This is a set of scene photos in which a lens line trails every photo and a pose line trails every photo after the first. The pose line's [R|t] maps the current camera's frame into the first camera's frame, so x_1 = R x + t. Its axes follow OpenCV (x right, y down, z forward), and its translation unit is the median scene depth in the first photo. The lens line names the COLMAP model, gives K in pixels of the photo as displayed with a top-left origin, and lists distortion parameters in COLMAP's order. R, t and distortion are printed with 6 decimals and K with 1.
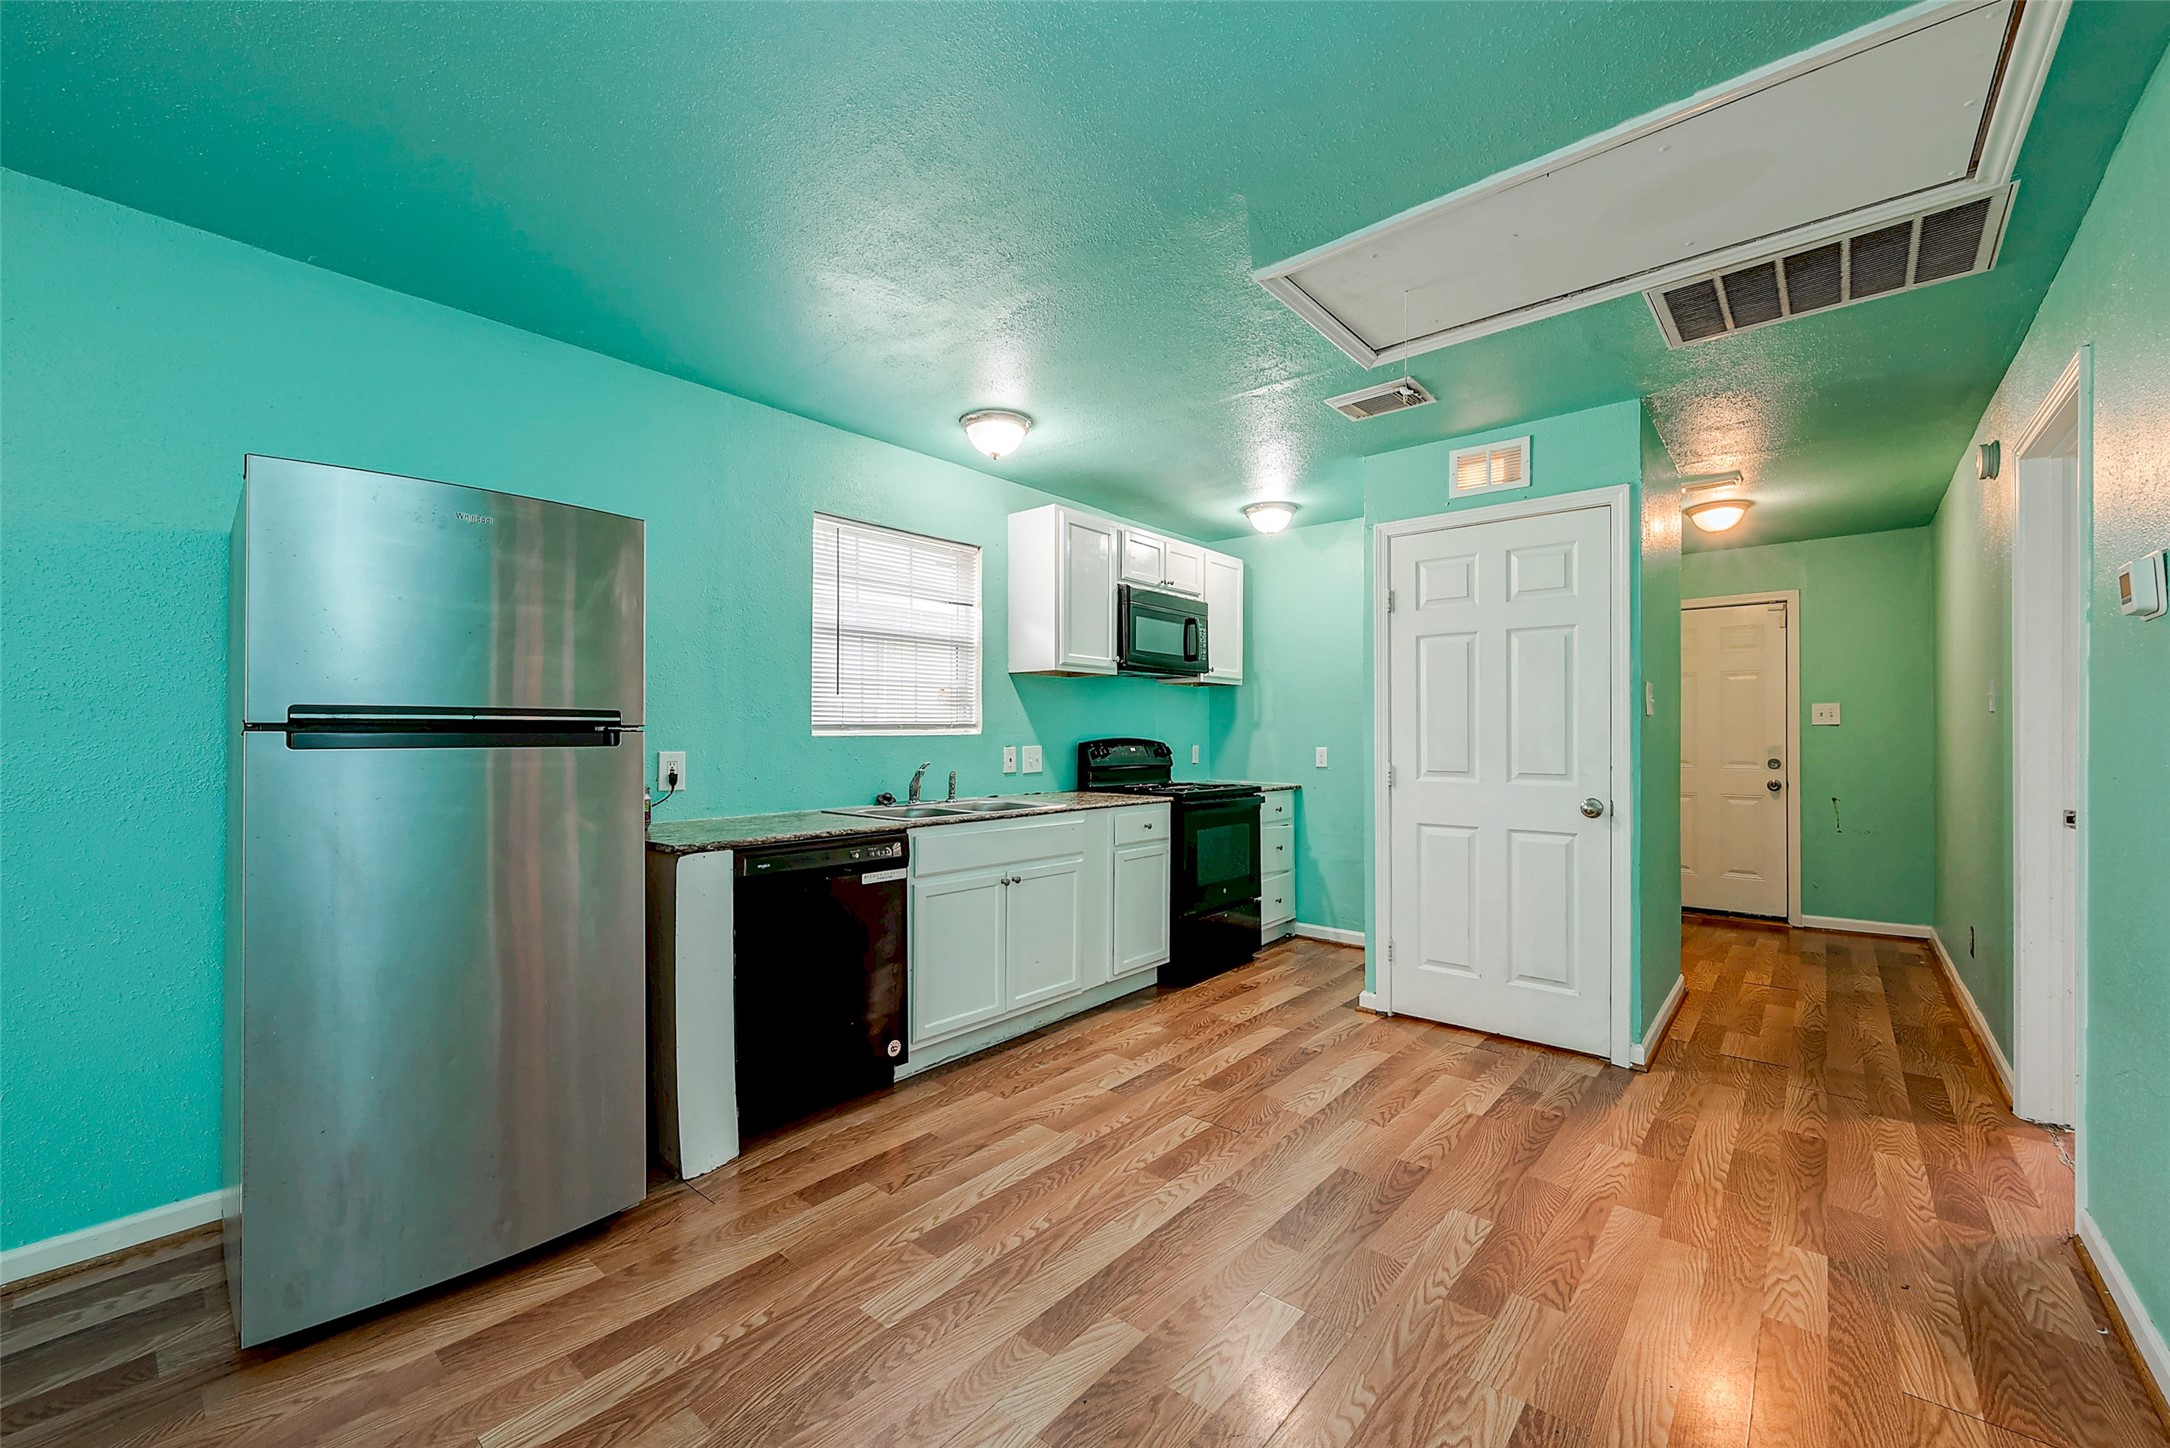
lens RADIAL K [[870.3, 0, 1102.3], [0, 870.3, 728.3], [0, 0, 1]] dist [-0.001852, -0.000856]
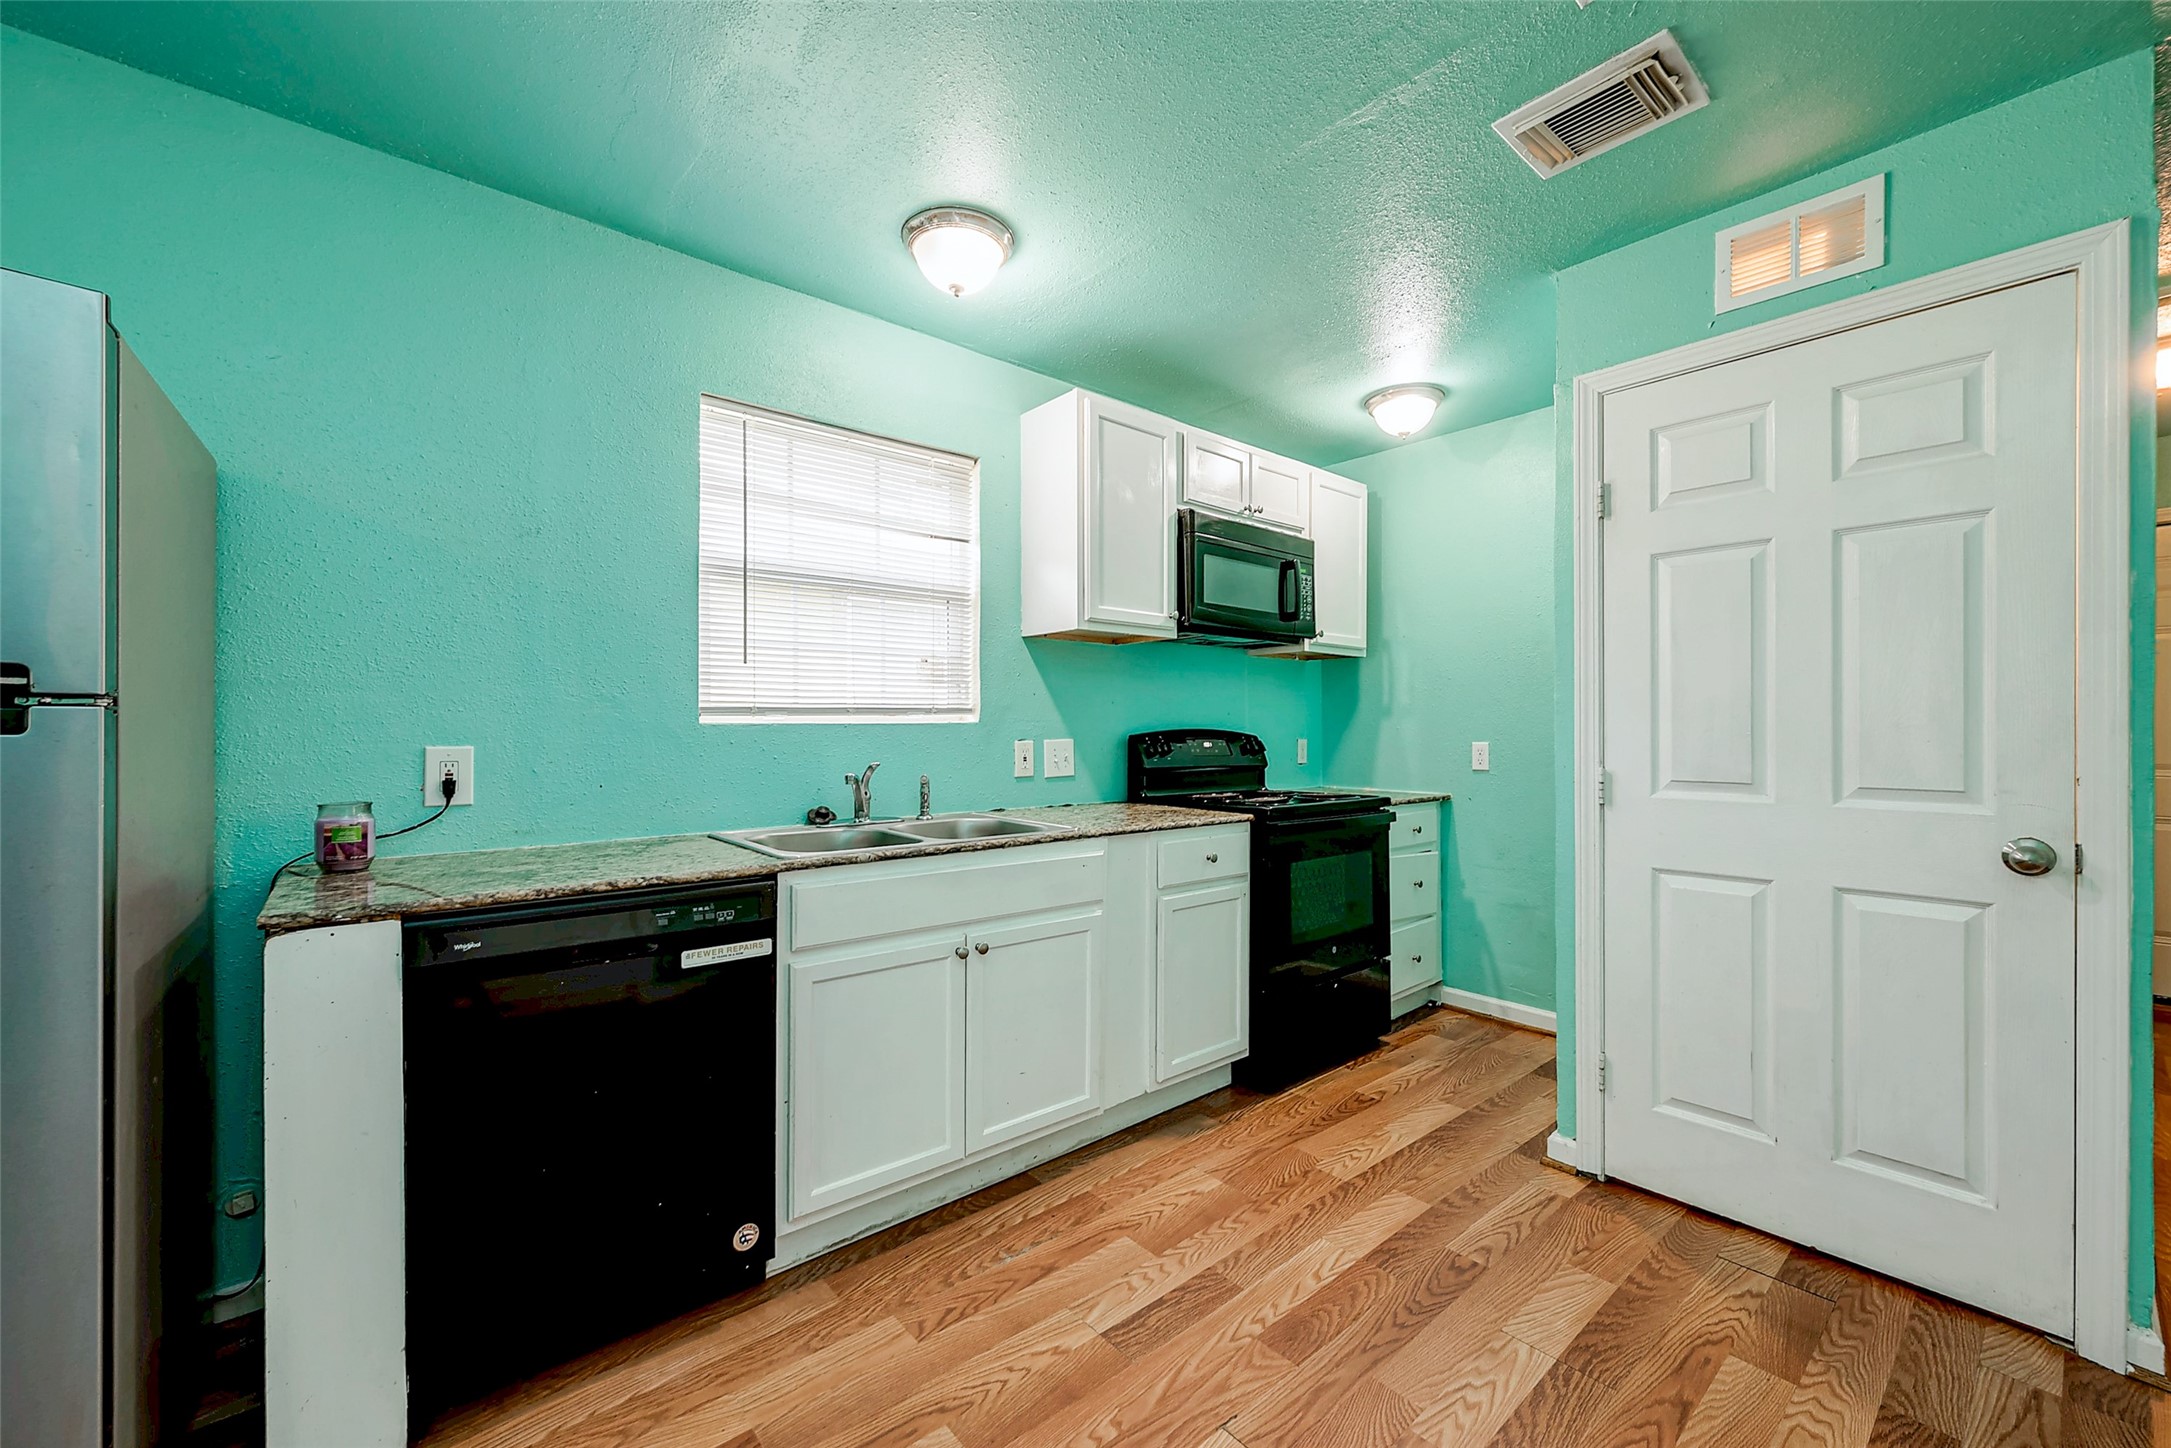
lens RADIAL K [[870.7, 0, 1106.7], [0, 870.7, 725.5], [0, 0, 1]] dist [-0.001852, -0.000856]
pose [[0.988259, -0.001867, -0.152774, 0.088068], [0.002141, 0.999996, 0.001630, 0.009904], [0.152770, -0.001938, 0.988260, 0.376700]]
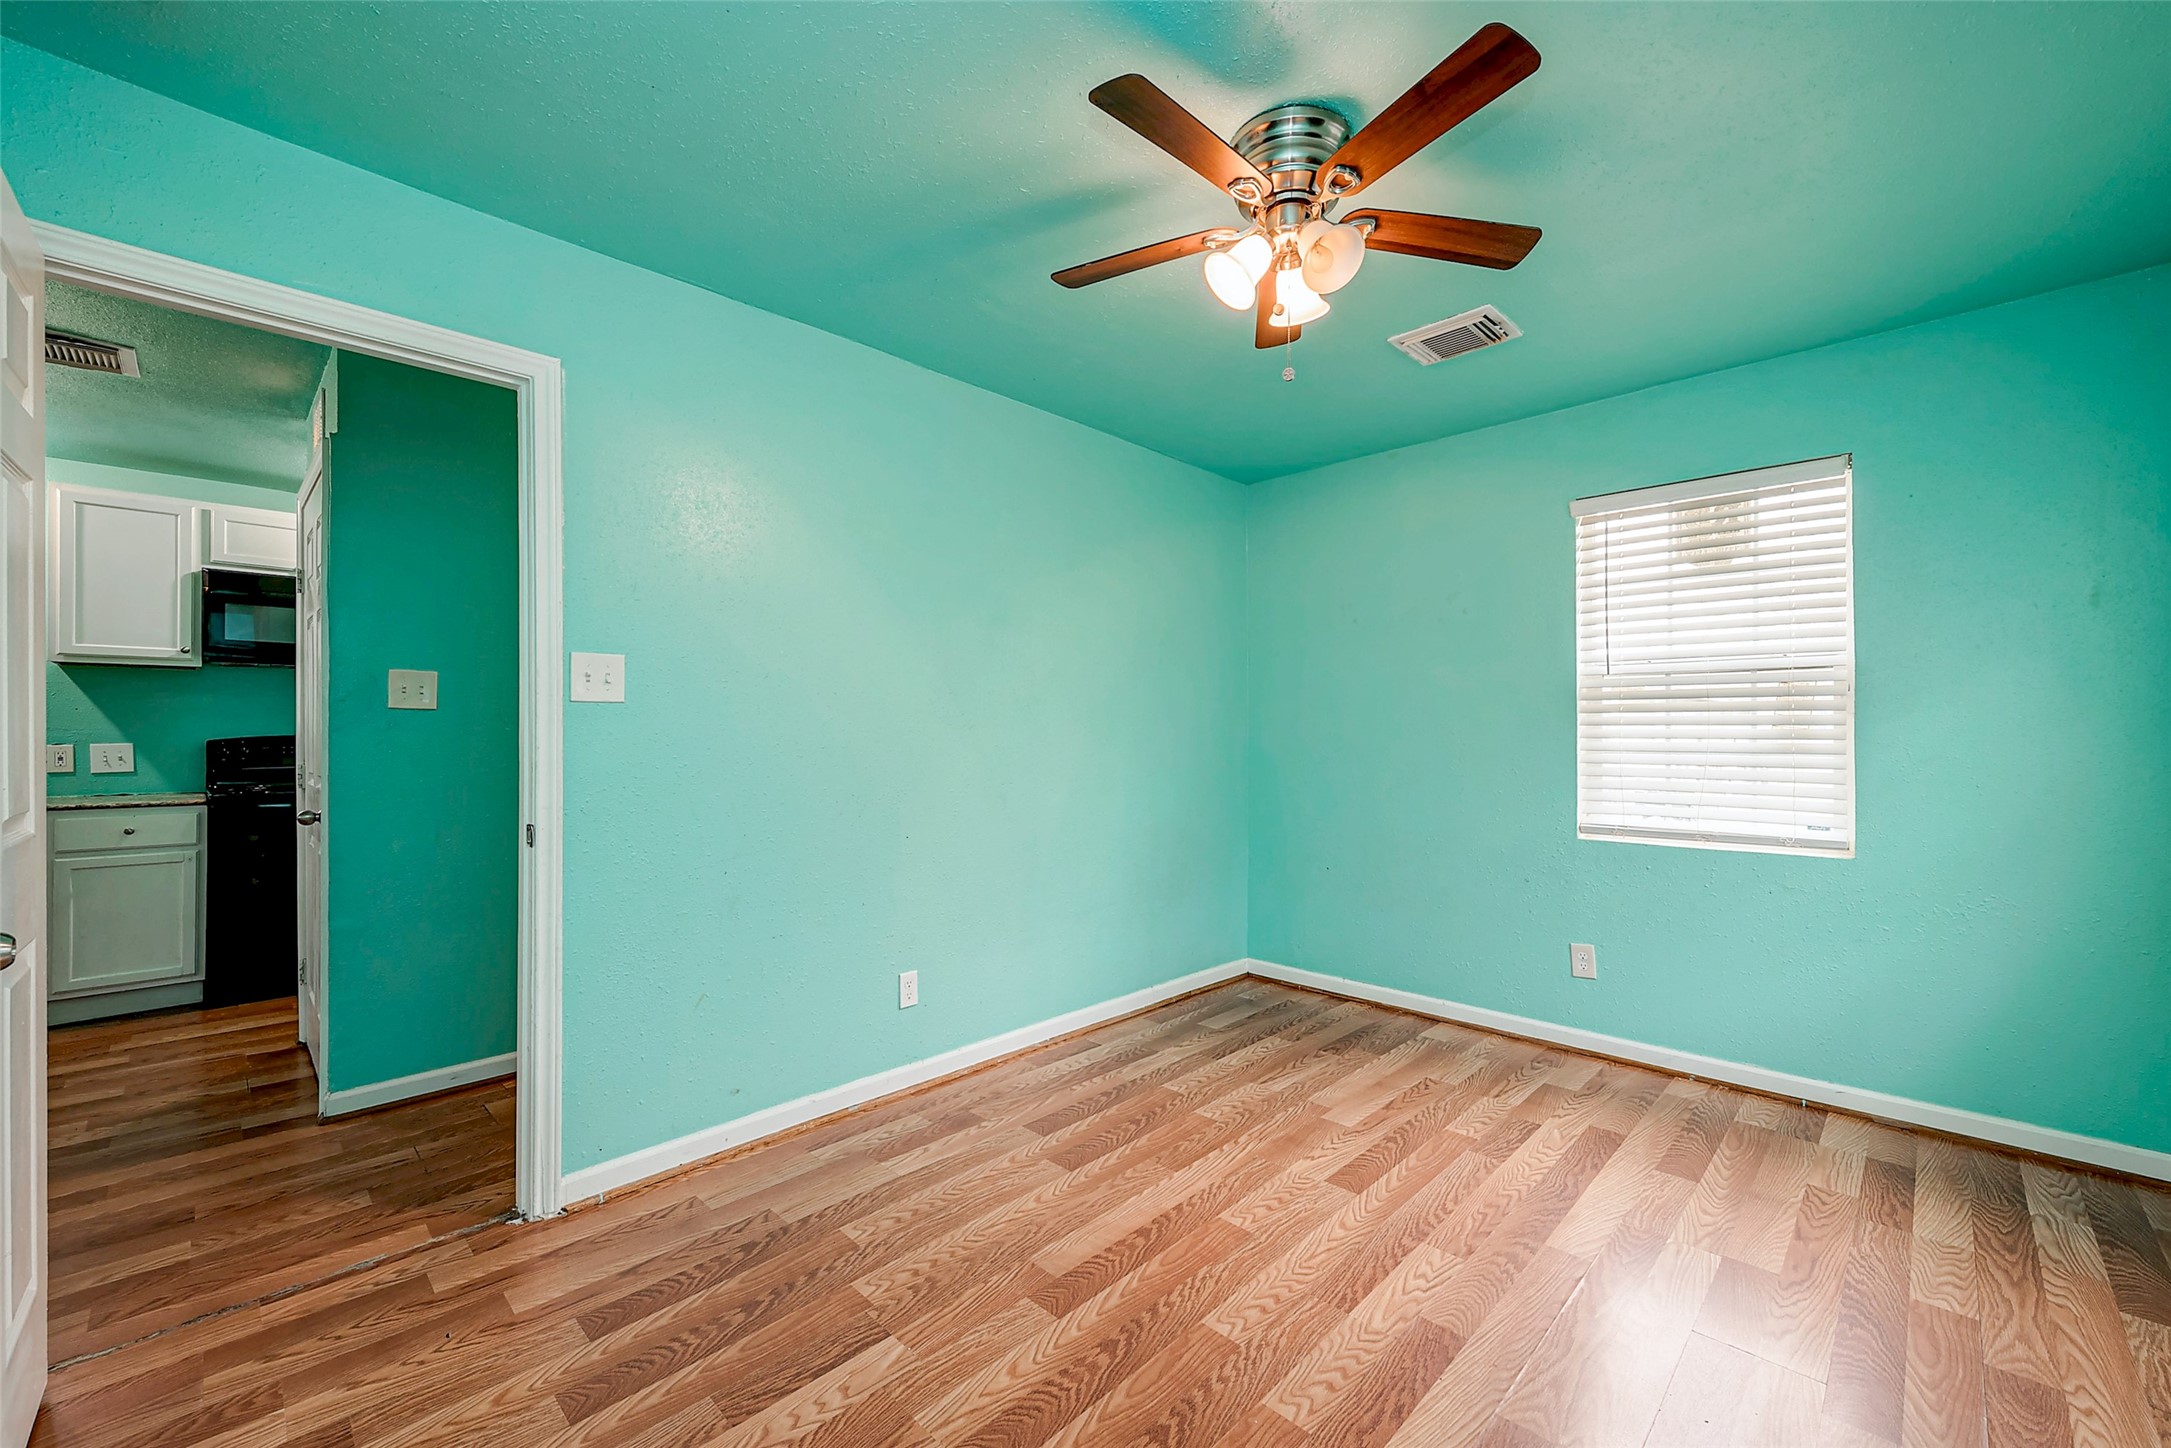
lens RADIAL K [[870.7, 0, 1040.3], [0, 870.7, 724.4], [0, 0, 1]] dist [-0.001852, -0.000856]
pose [[0.997179, -0.001131, -0.075056, 1.281046], [0.001766, 0.999963, 0.008386, -0.008840], [0.075044, -0.008495, 0.997144, 0.178512]]
